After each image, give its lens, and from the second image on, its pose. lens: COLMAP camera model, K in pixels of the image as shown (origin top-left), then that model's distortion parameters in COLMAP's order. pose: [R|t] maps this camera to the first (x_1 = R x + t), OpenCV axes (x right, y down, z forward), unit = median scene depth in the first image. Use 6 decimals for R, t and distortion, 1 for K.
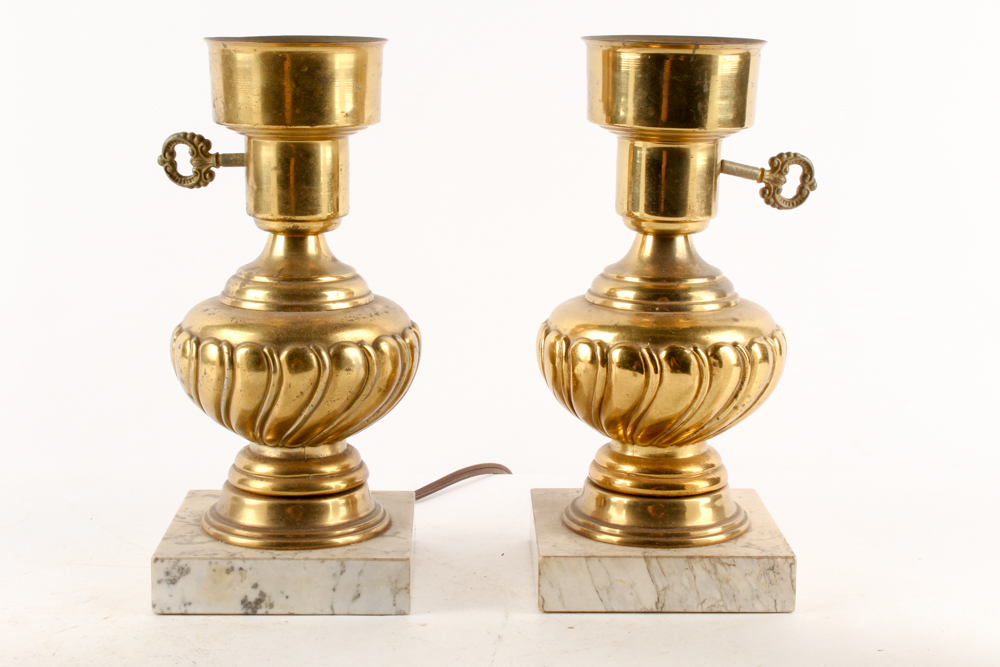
lens RADIAL K [[1694.2, 0, 475.8], [0, 1694.2, 322.7], [0, 0, 1]] dist [0.005328, 0.000000]
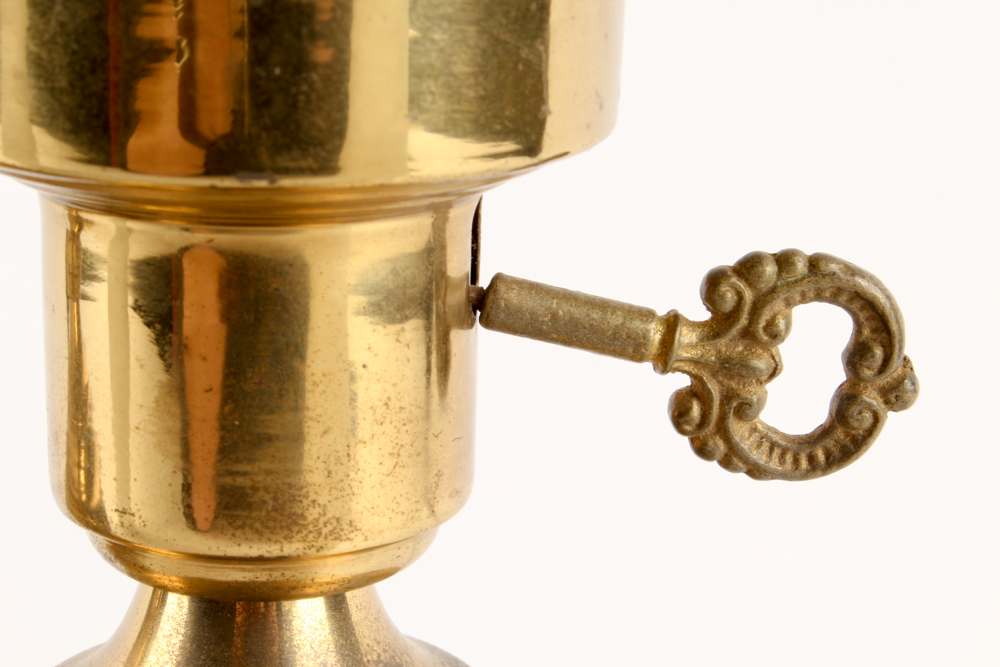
lens RADIAL K [[2434.2, 0, 500.5], [0, 2434.2, 331.3], [0, 0, 1]] dist [0.034184, 0.000000]
pose [[0.986977, 0.052321, -0.152116, 0.201231], [-0.044990, 0.997672, 0.051241, -0.107184], [0.154443, -0.043730, 0.987033, 0.674366]]
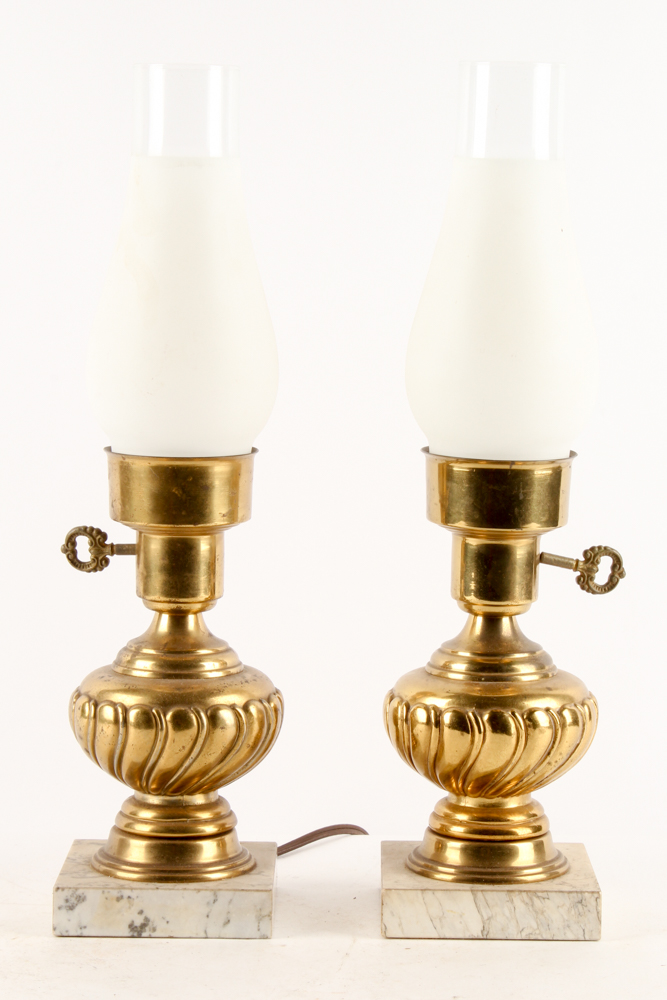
lens RADIAL K [[2434.2, 0, 354.0], [0, 2434.2, 507.8], [0, 0, 1]] dist [0.034184, 0.000000]
pose [[0.999945, 0.007199, -0.007660, 0.028302], [-0.007768, 0.996993, -0.077096, 0.004213], [0.007082, 0.077151, 0.996994, -0.692343]]
